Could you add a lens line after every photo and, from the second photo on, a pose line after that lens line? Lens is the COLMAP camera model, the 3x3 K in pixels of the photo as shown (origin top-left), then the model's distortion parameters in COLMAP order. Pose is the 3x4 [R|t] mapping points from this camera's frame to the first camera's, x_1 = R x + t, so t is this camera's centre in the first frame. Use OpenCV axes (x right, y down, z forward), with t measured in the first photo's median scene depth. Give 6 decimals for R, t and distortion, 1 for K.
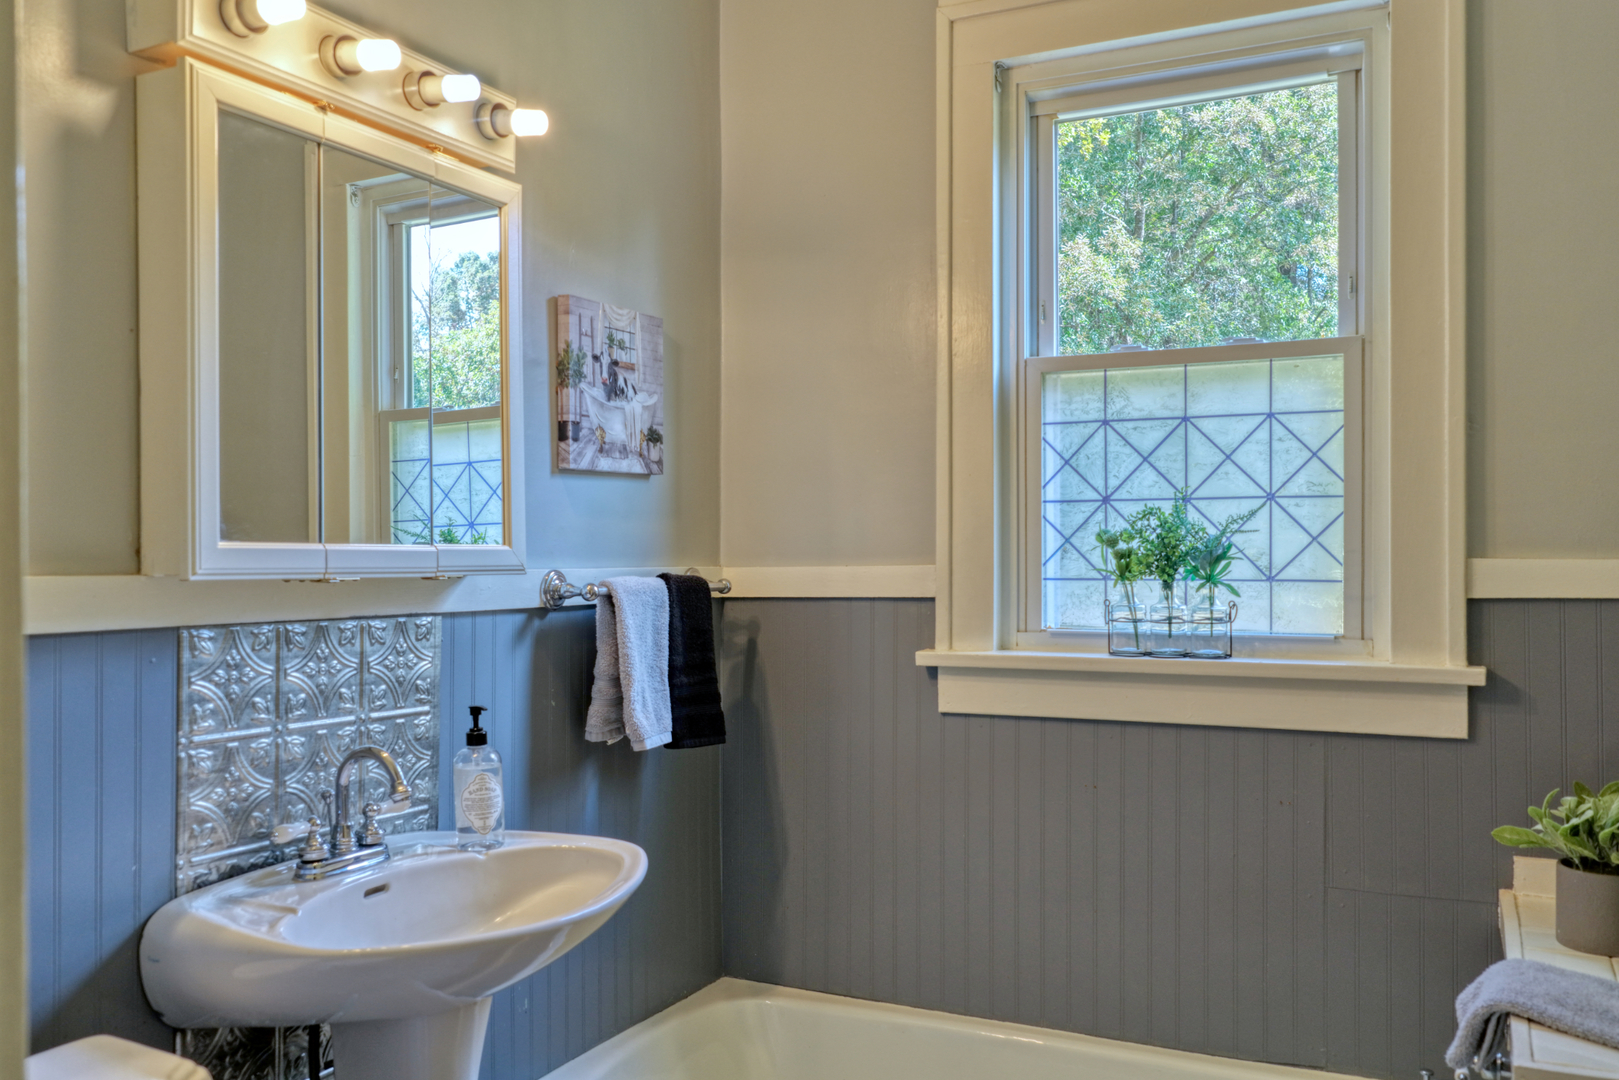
lens RADIAL K [[1316.2, 0, 819.7], [0, 1316.2, 544.4], [0, 0, 1]] dist [-0.011450, 0.032778]
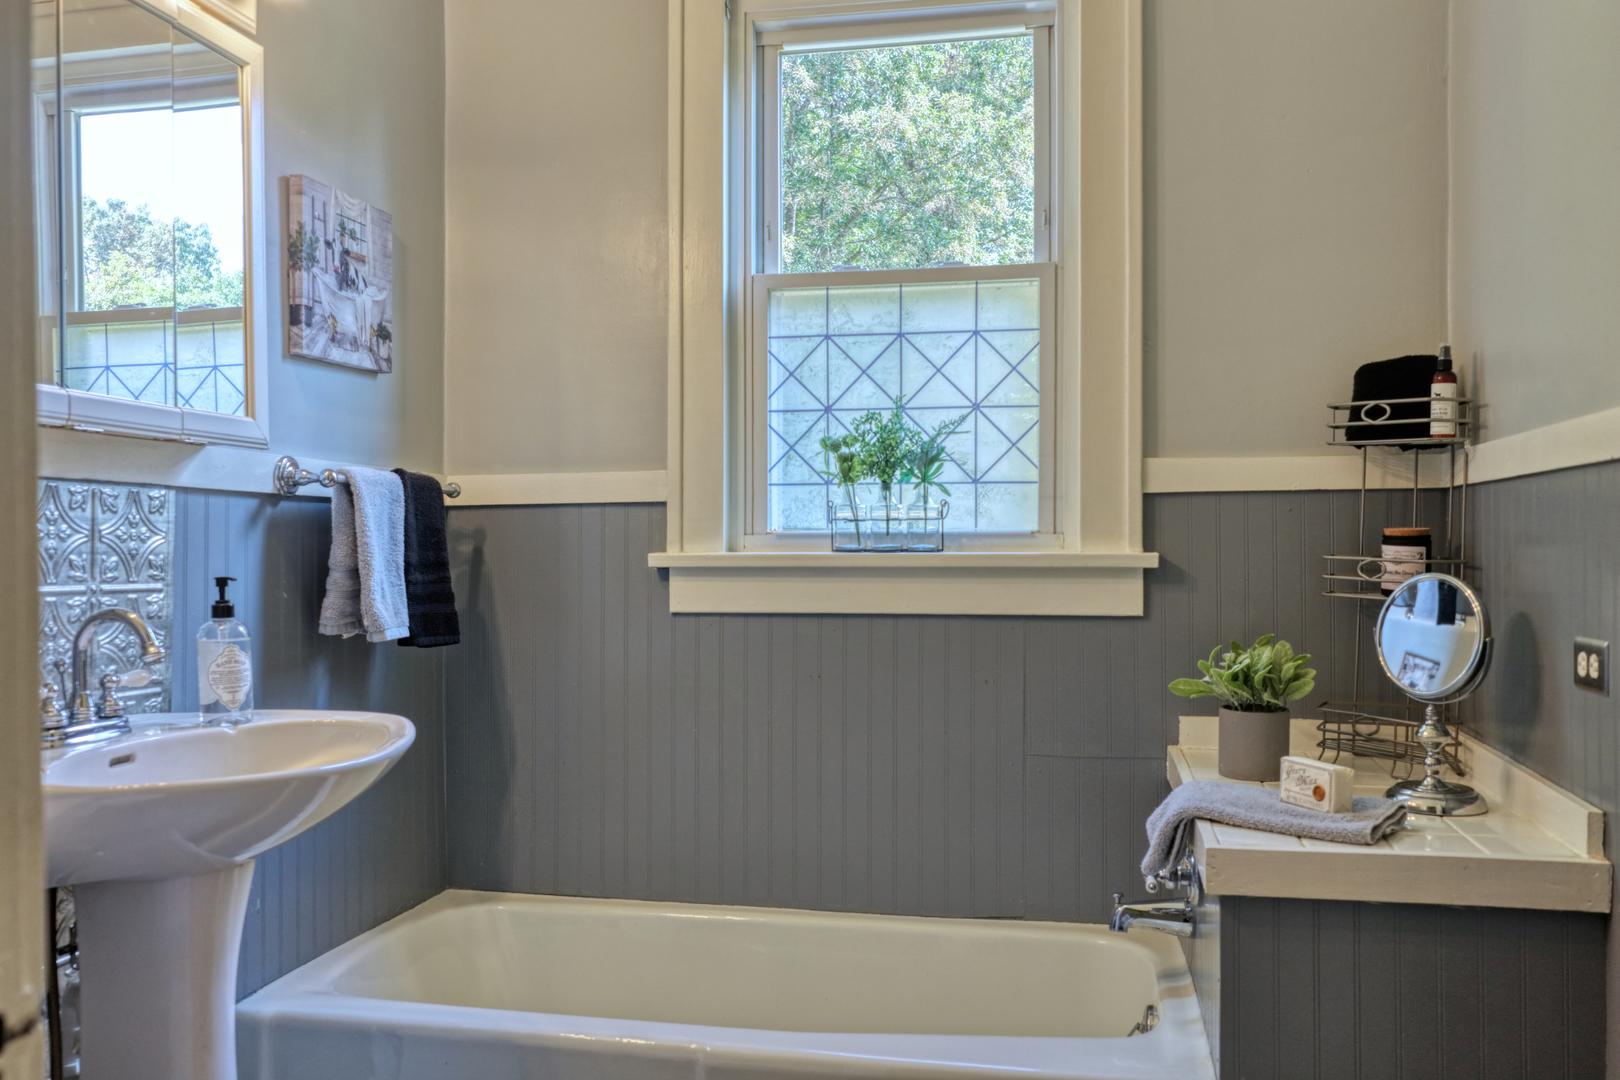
lens RADIAL K [[1317.0, 0, 800.8], [0, 1317.0, 539.9], [0, 0, 1]] dist [-0.011450, 0.032778]
pose [[0.968374, 0.002261, 0.249492, -0.073478], [-0.002421, 0.999997, 0.000334, 0.075462], [-0.249490, -0.000927, 0.968377, -0.029521]]
